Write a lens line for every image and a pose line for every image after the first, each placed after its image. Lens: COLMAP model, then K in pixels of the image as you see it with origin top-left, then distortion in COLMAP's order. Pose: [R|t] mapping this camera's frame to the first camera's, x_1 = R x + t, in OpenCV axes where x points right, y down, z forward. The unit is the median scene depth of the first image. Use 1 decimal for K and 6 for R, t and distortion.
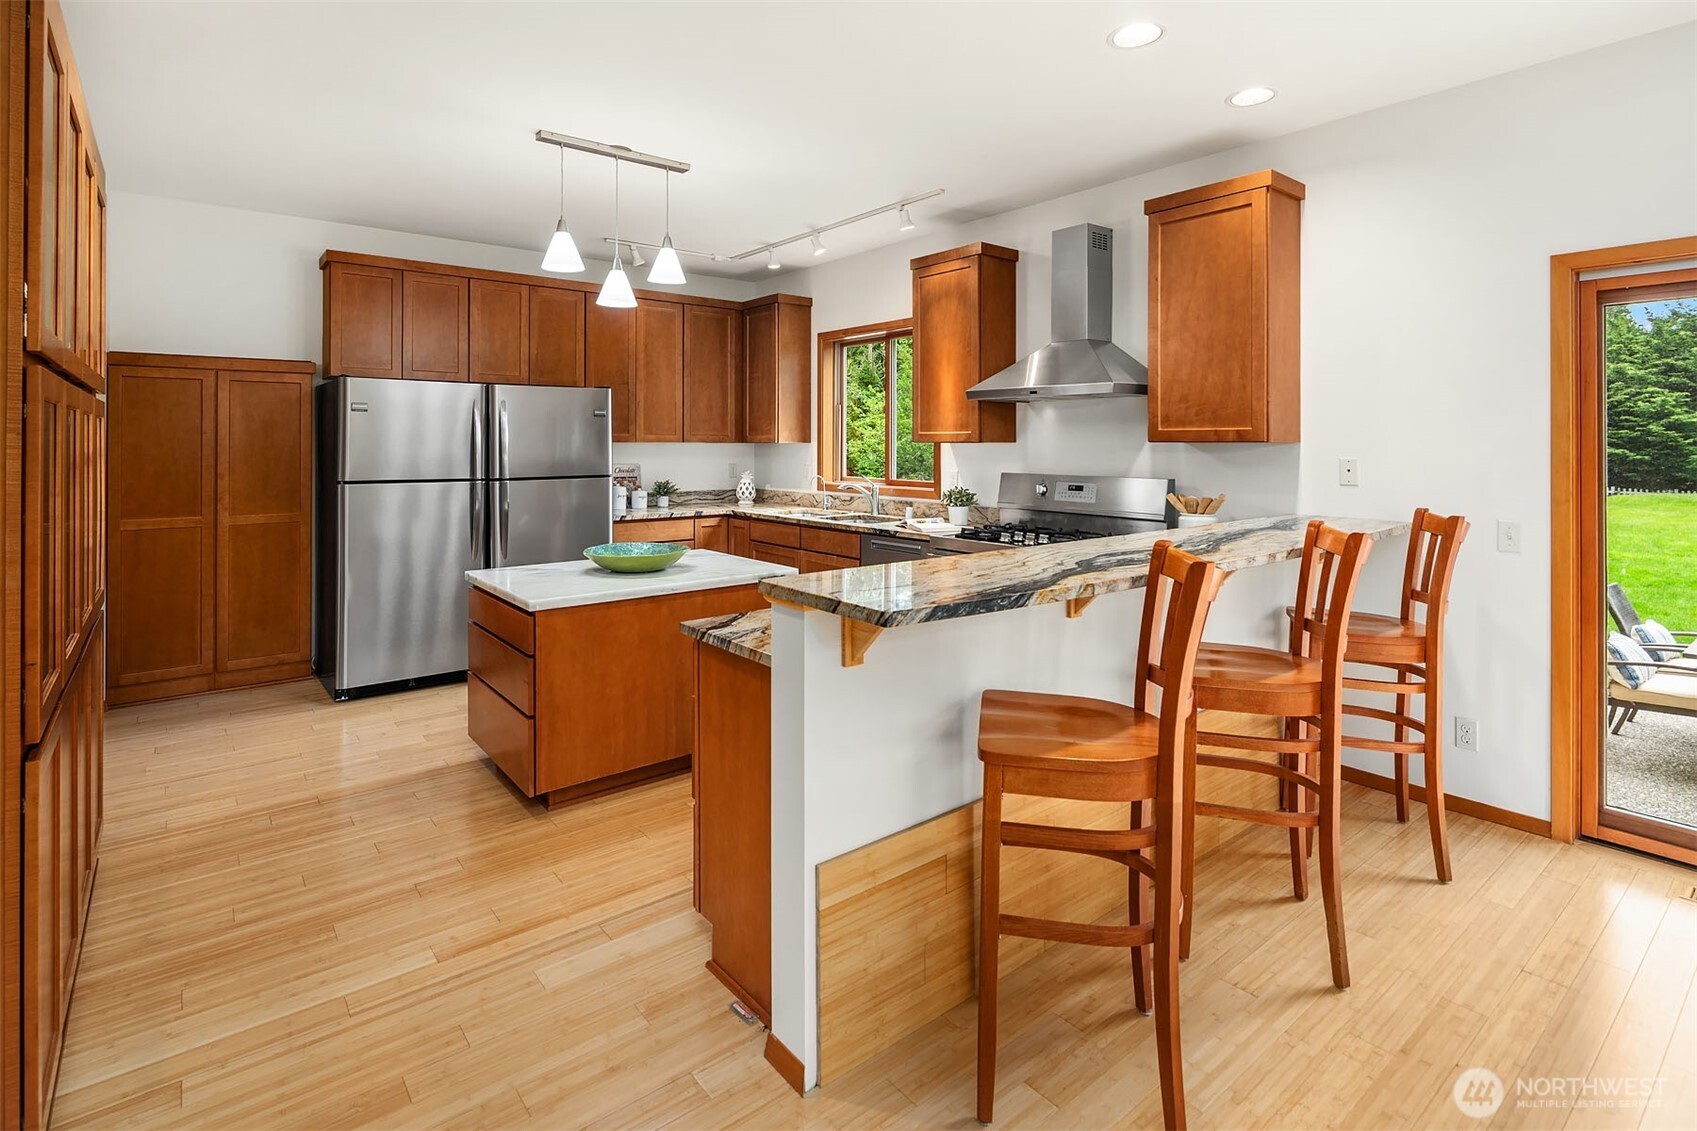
lens RADIAL K [[825.3, 0, 814.2], [0, 825.3, 439.9], [0, 0, 1]] dist [-0.000461, -0.000244]
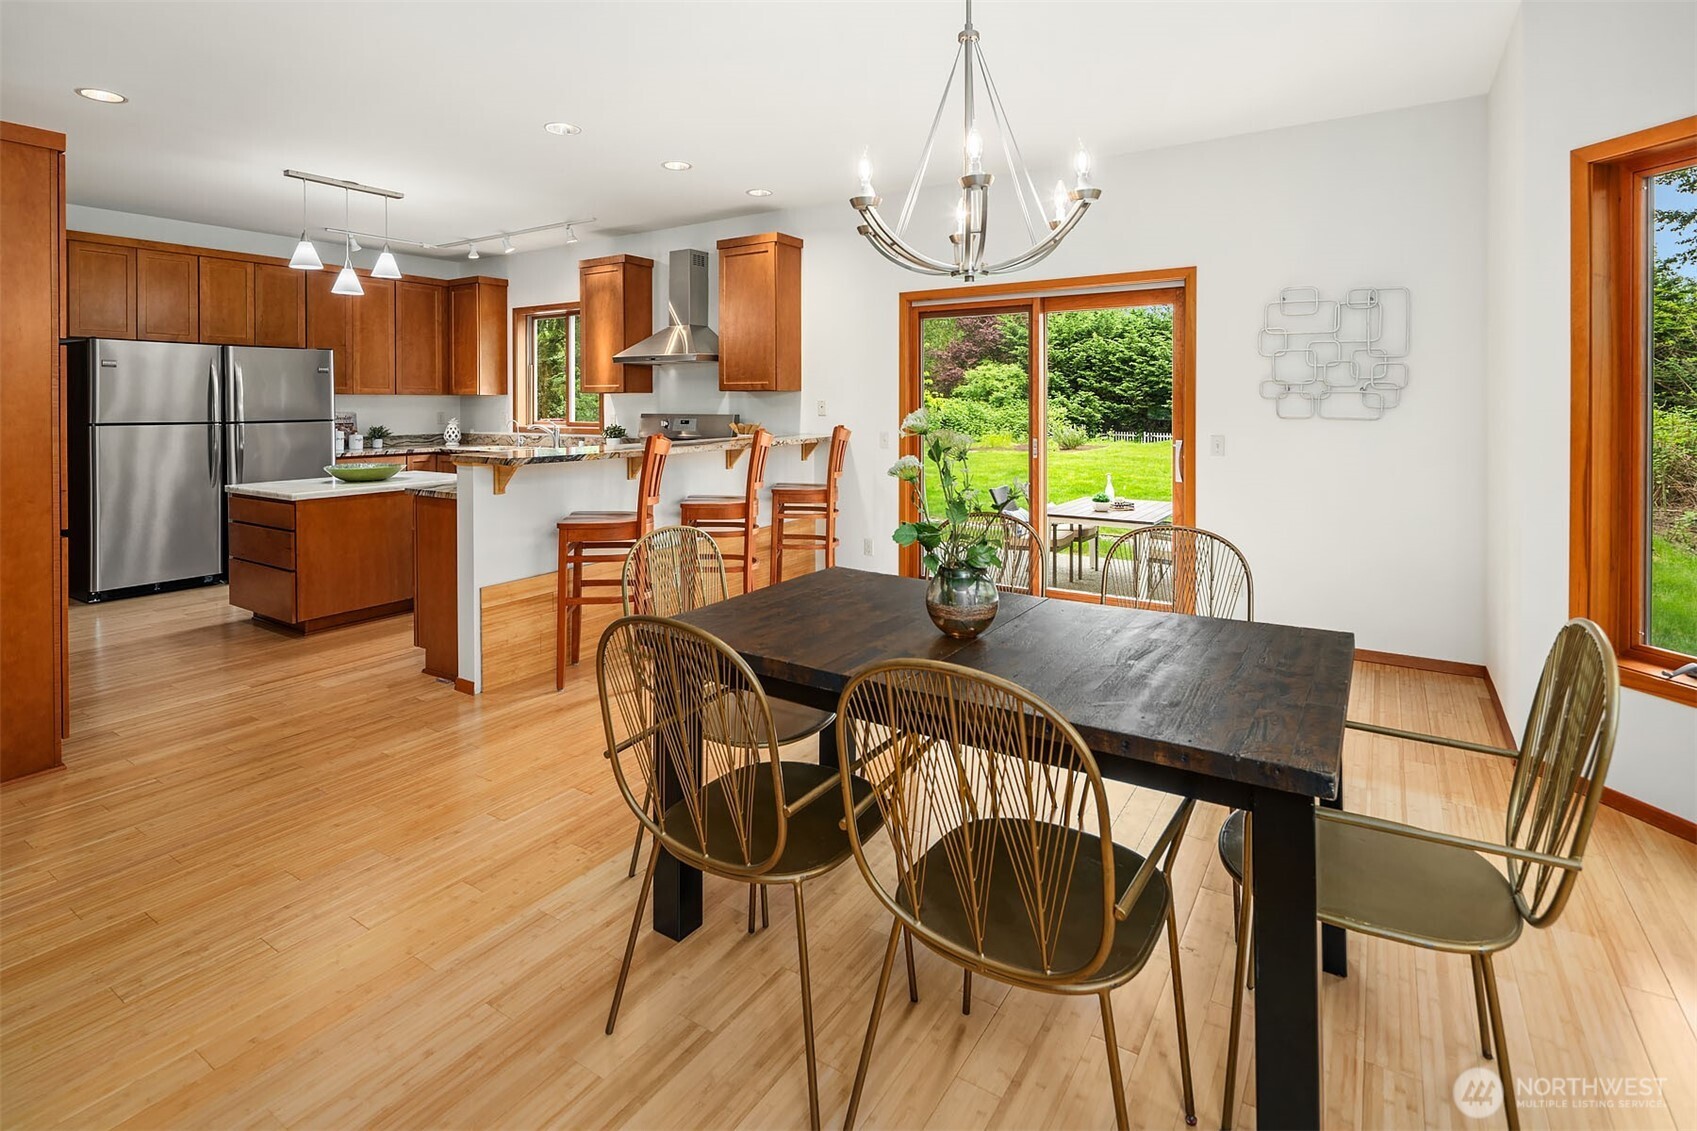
lens RADIAL K [[836.9, 0, 816.8], [0, 836.9, 409.3], [0, 0, 1]] dist [-0.002565, -0.001113]
pose [[0.949284, -0.005792, 0.314368, 0.053477], [0.002067, 0.999924, 0.012180, 0.013971], [-0.314415, -0.010912, 0.949223, -0.456954]]
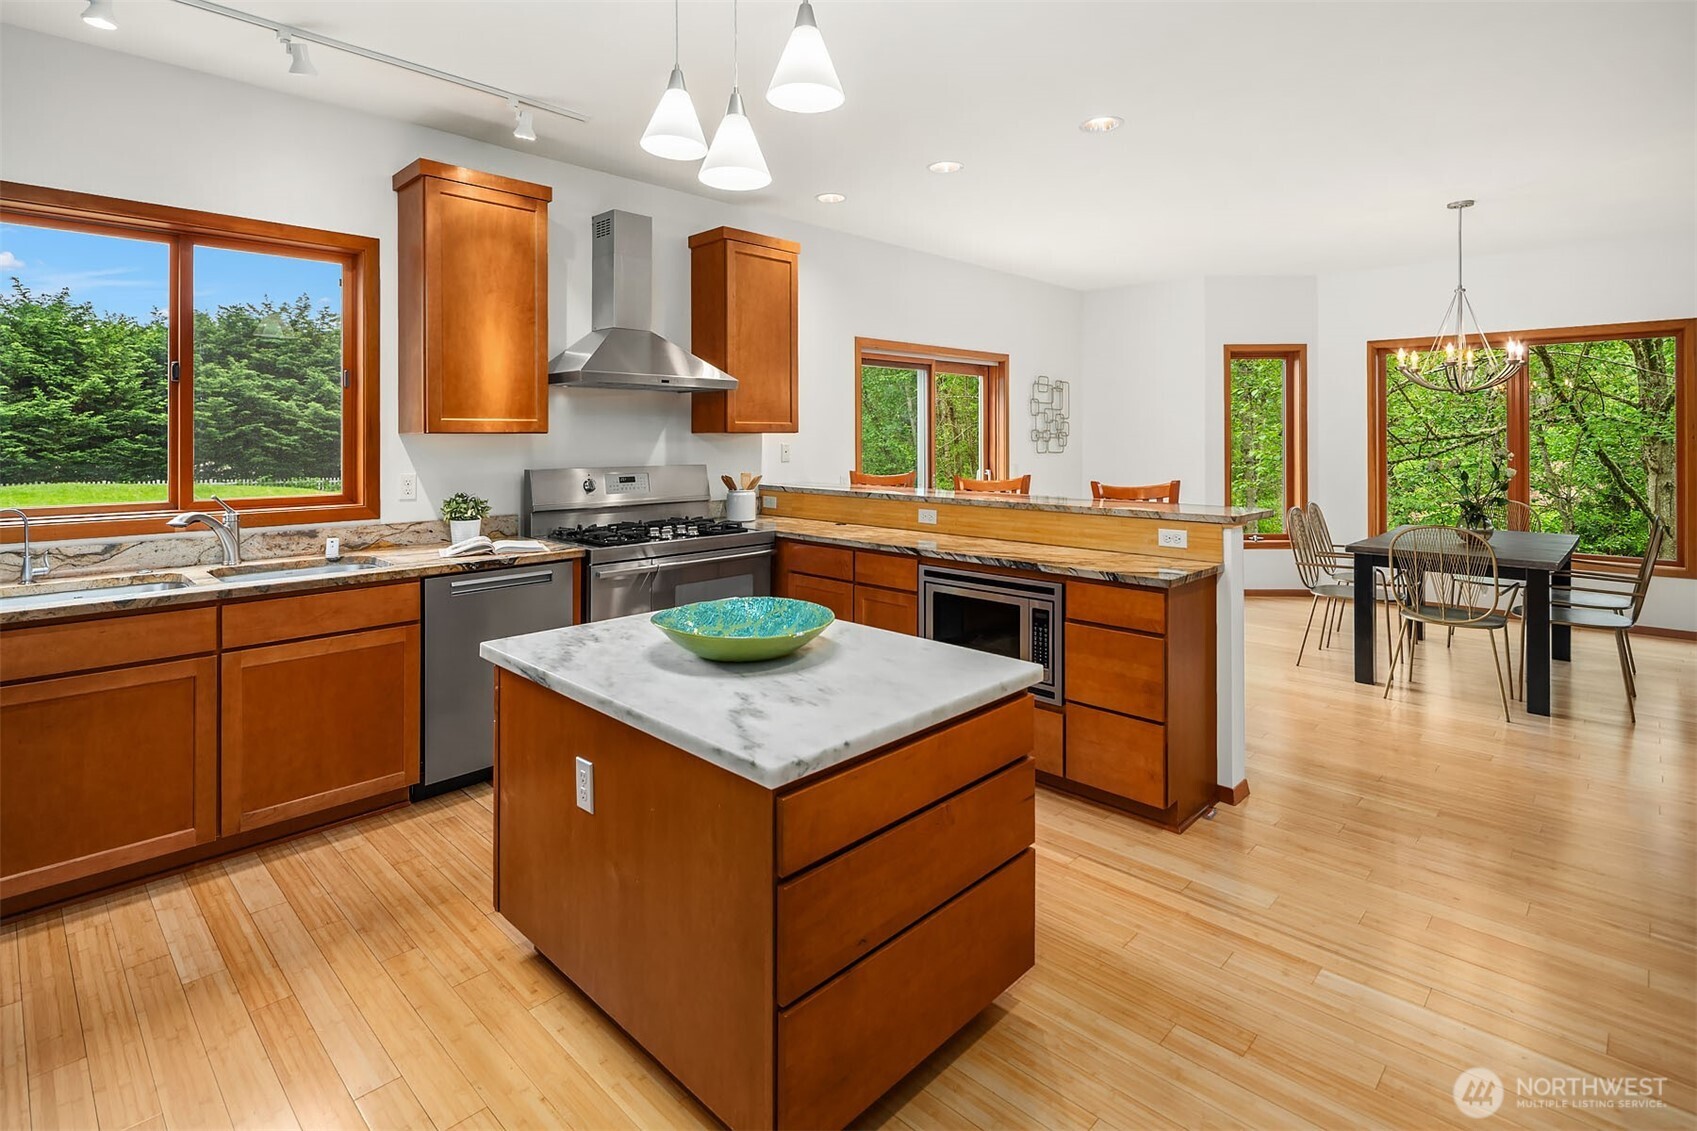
lens RADIAL K [[838.7, 0, 843.1], [0, 838.7, 435.4], [0, 0, 1]] dist [0.006067, 0.000476]
pose [[-0.147961, -0.001074, 0.988993, -0.600390], [-0.001538, 0.999998, 0.000856, 0.003845], [-0.988992, -0.001395, -0.147963, 0.757174]]
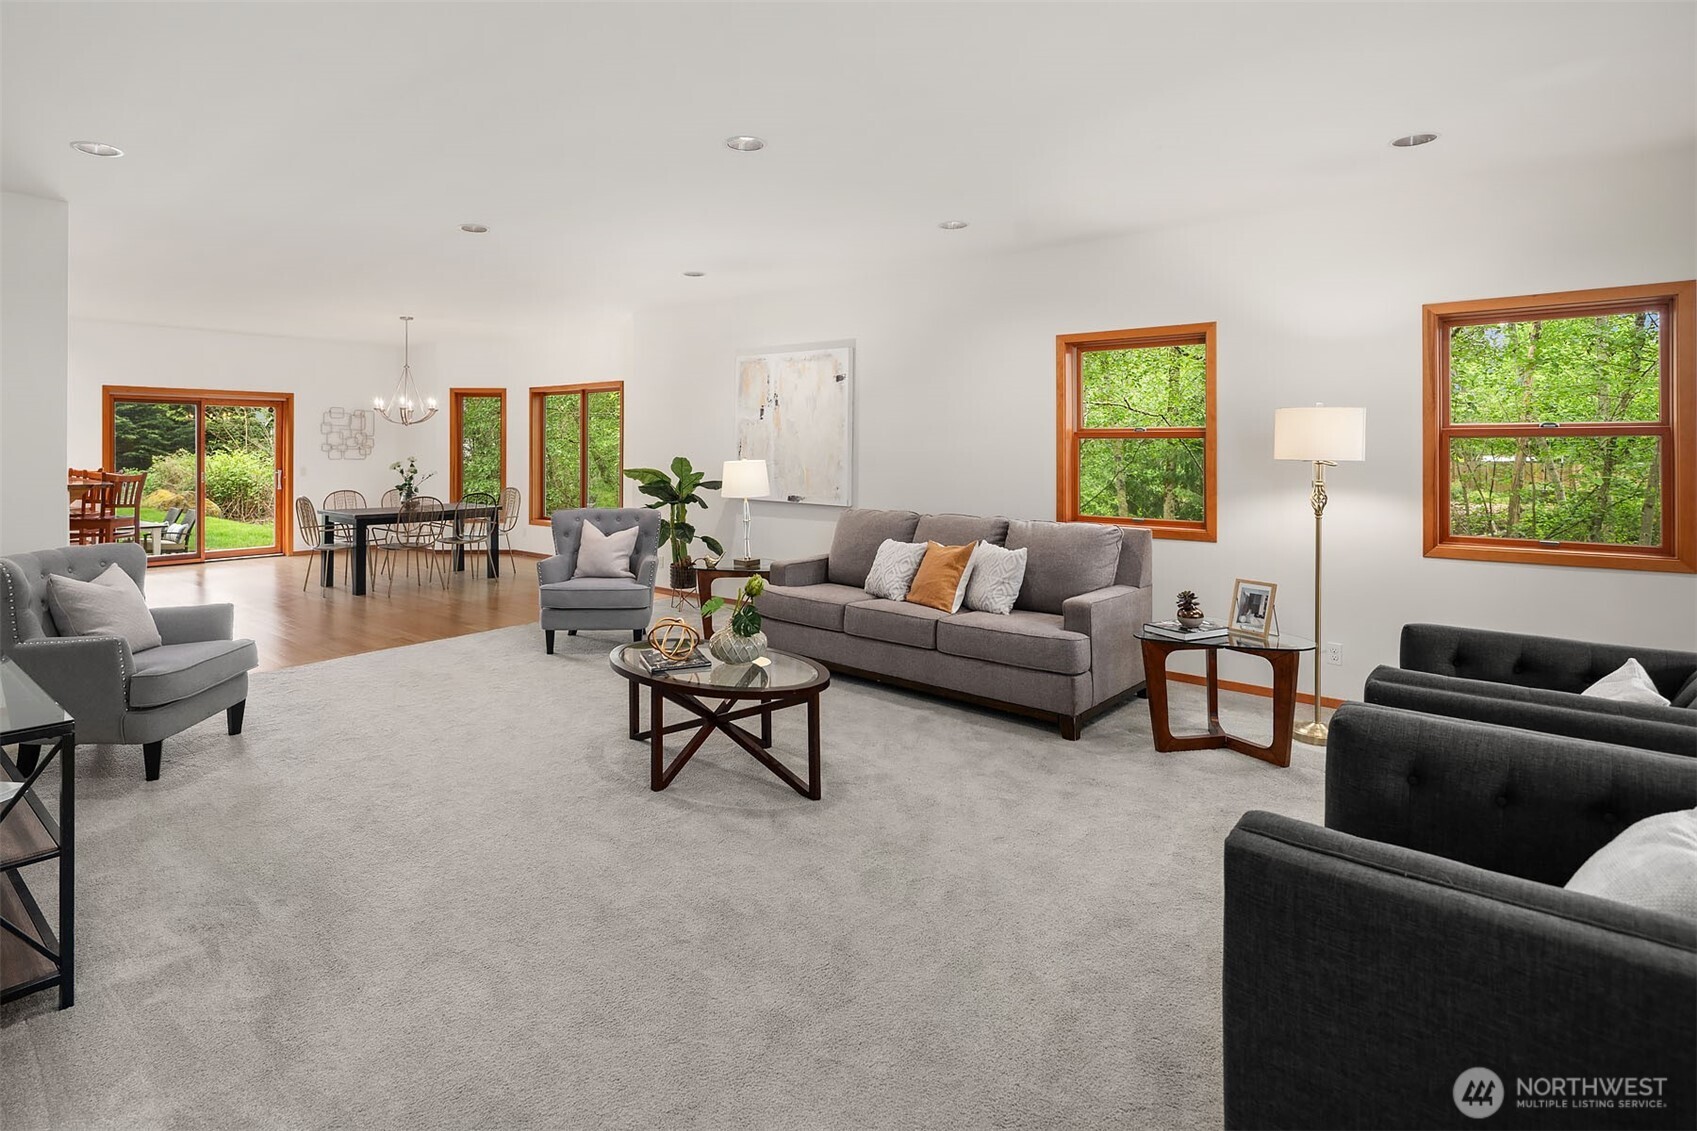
lens RADIAL K [[863.2, 0, 829.1], [0, 863.2, 457.4], [0, 0, 1]] dist [-0.001910, -0.000672]
pose [[-0.227138, -0.015017, 0.973747, -1.658439], [-0.007201, 0.999880, 0.013740, -0.009220], [-0.973836, -0.003891, -0.227218, -0.530557]]
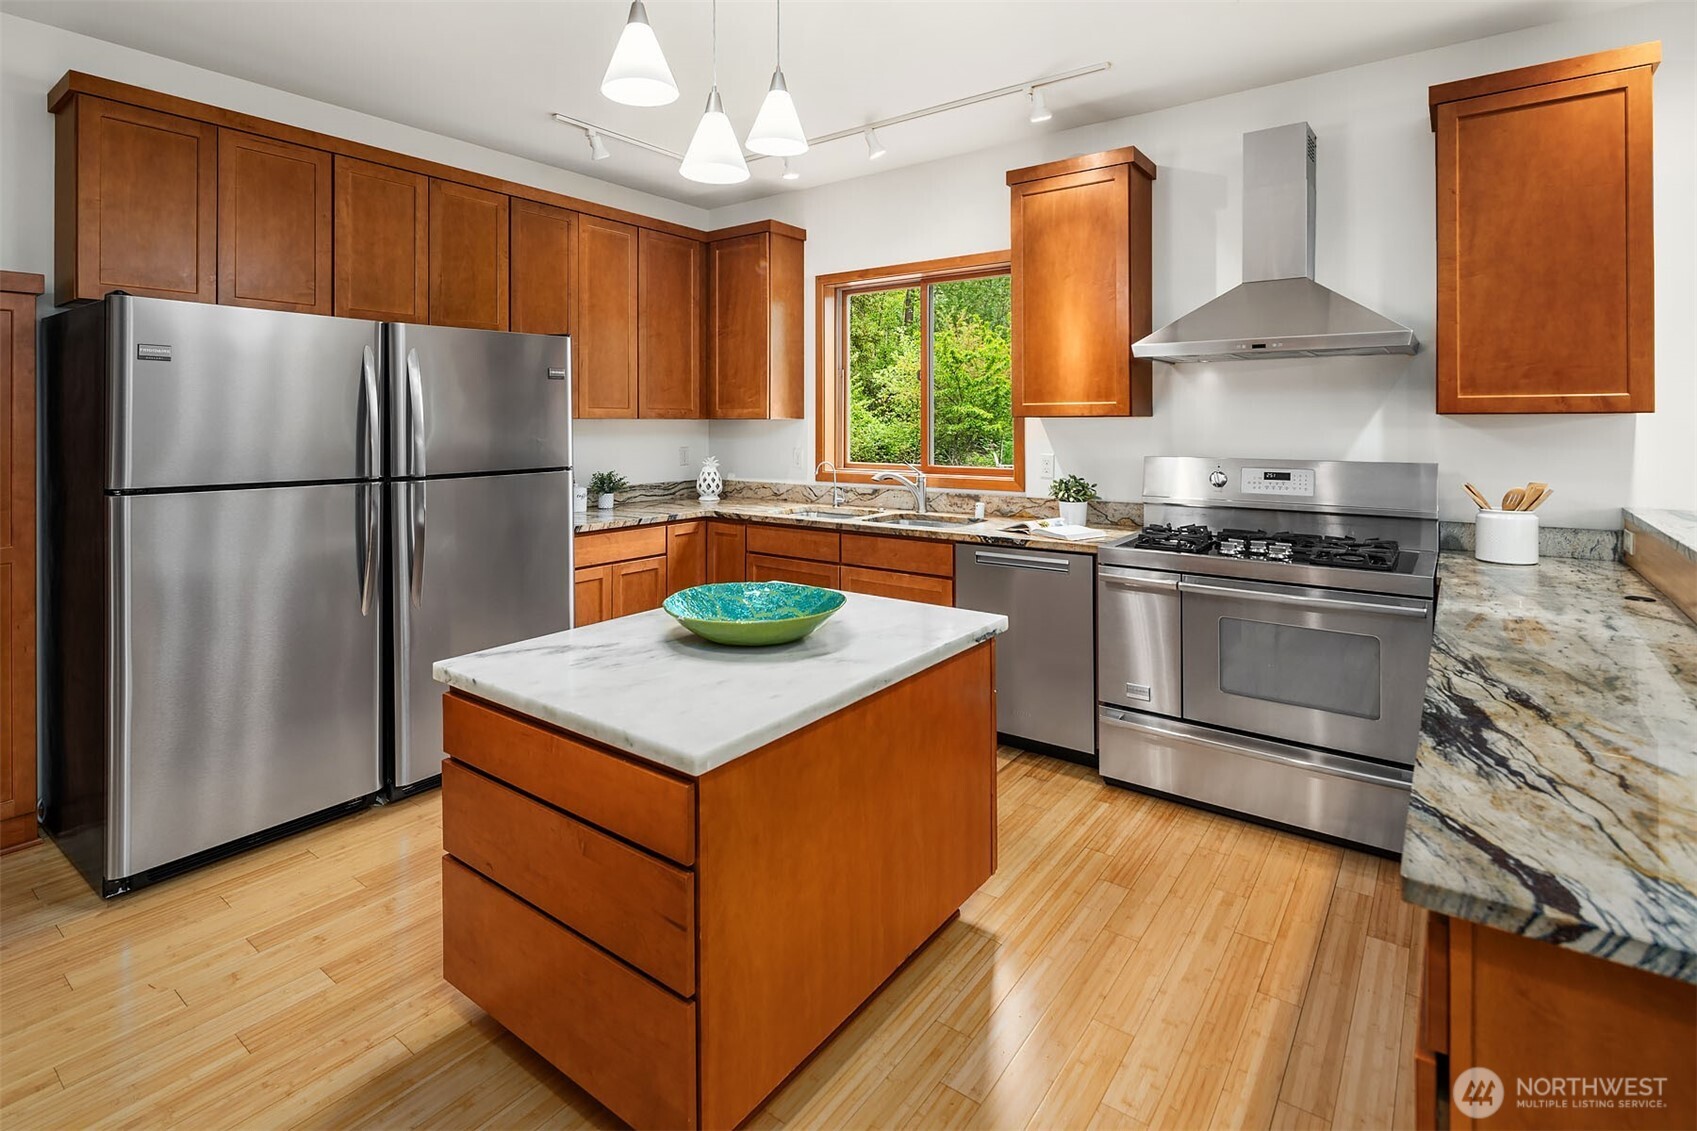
lens RADIAL K [[828.0, 0, 818.1], [0, 828.0, 419.4], [0, 0, 1]] dist [0.001070, -0.000154]
pose [[0.965960, -0.002287, 0.258681, -0.239718], [0.002160, 0.999997, 0.000775, 0.004307], [-0.258682, -0.000190, 0.965962, 0.320449]]
